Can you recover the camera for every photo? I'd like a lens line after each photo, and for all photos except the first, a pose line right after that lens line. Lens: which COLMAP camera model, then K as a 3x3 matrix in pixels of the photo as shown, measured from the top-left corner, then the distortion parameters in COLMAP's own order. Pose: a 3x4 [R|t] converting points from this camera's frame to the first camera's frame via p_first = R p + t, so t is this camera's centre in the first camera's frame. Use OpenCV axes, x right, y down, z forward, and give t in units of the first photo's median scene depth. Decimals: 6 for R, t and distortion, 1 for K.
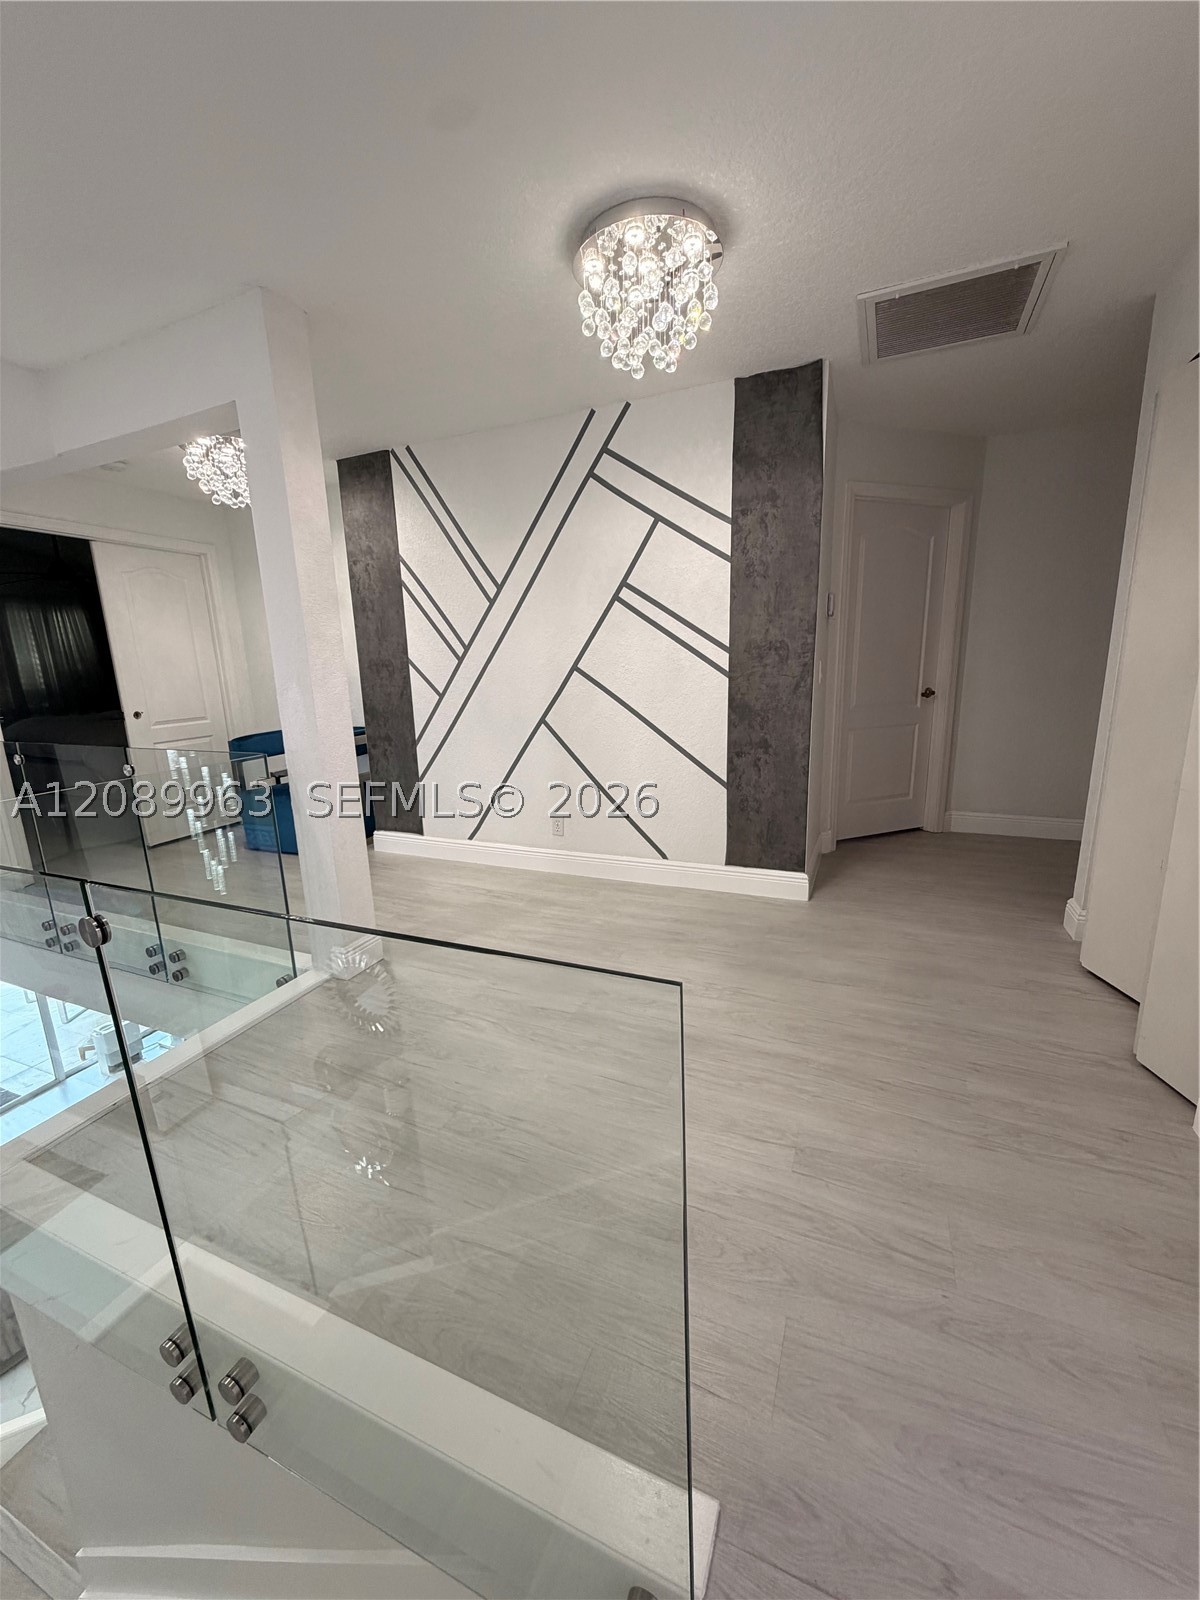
lens RADIAL K [[637.7, 0, 600.0], [0, 637.7, 800.0], [0, 0, 1]] dist [-0.001164, -0.000035]
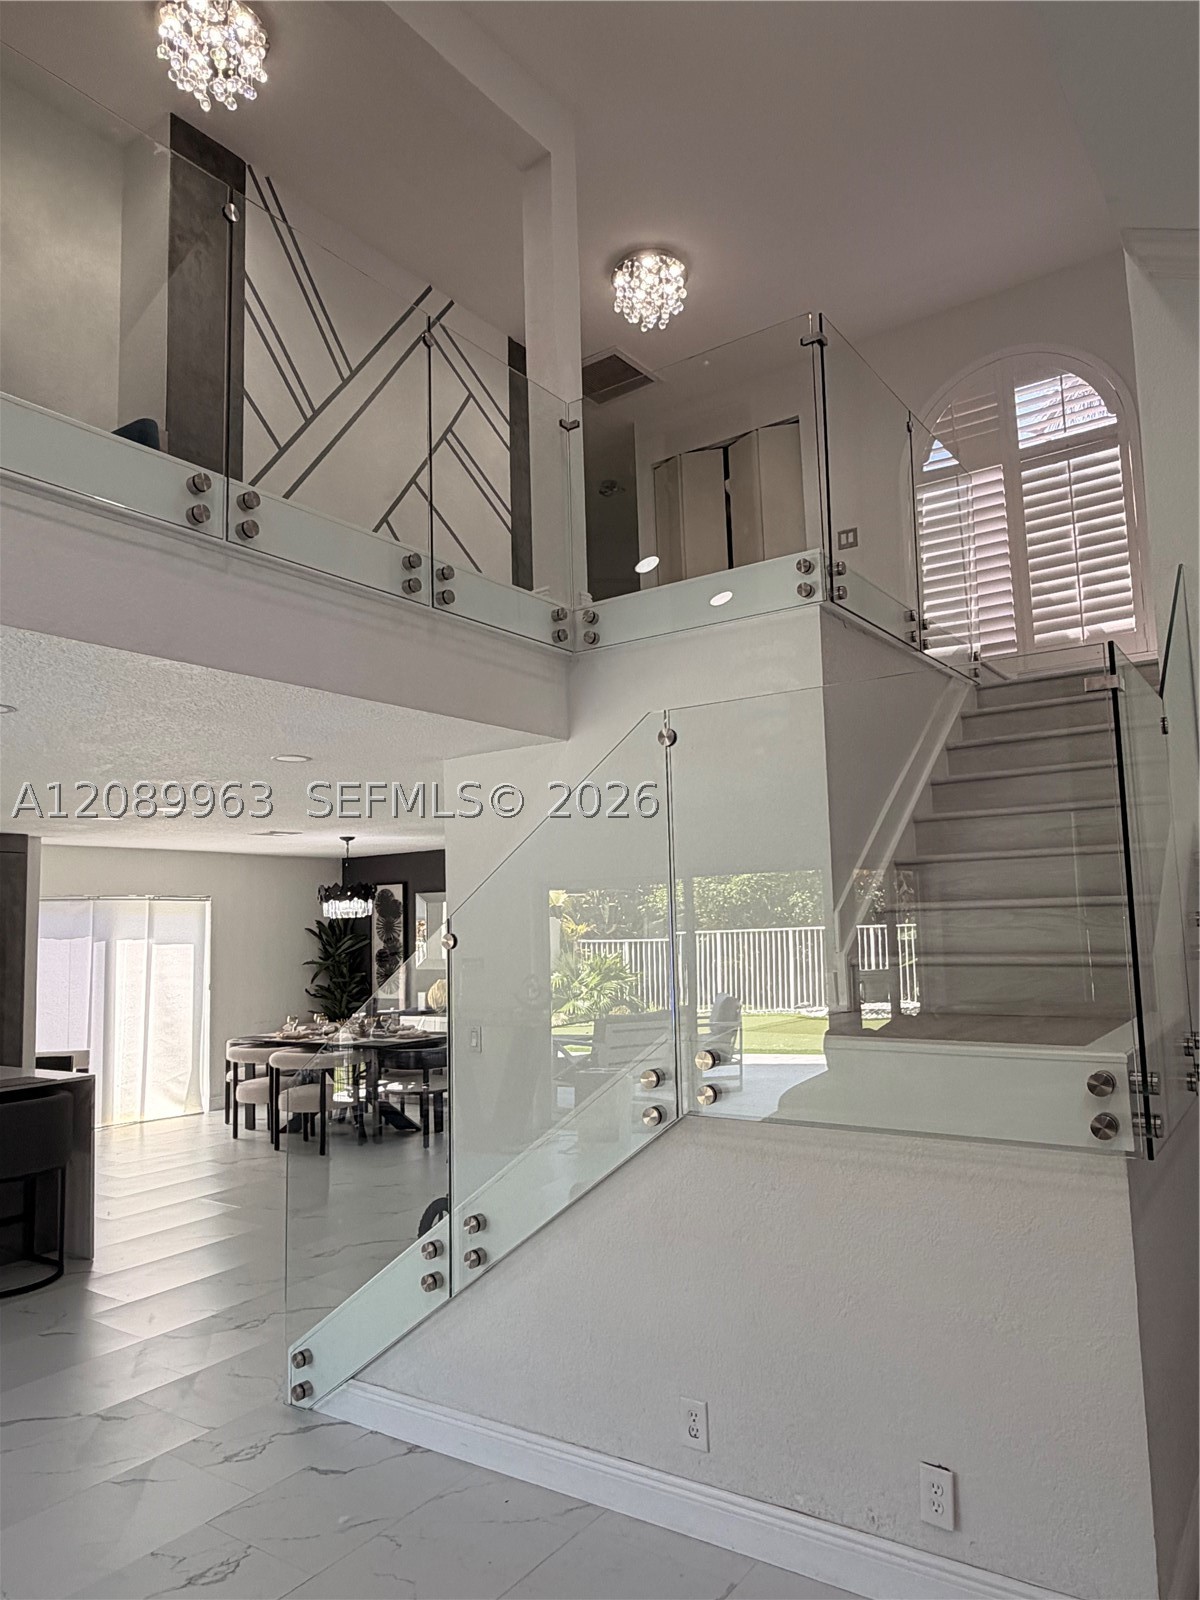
lens RADIAL K [[1050.0, 0, 600.0], [0, 1050.0, 800.0], [0, 0, 1]] dist [0.009204, 0.003568]
pose [[0.207741, 0.136340, 0.968636, -1.657141], [0.239811, 0.952921, -0.185560, 0.717602], [-0.948332, 0.270838, 0.165265, 0.609742]]
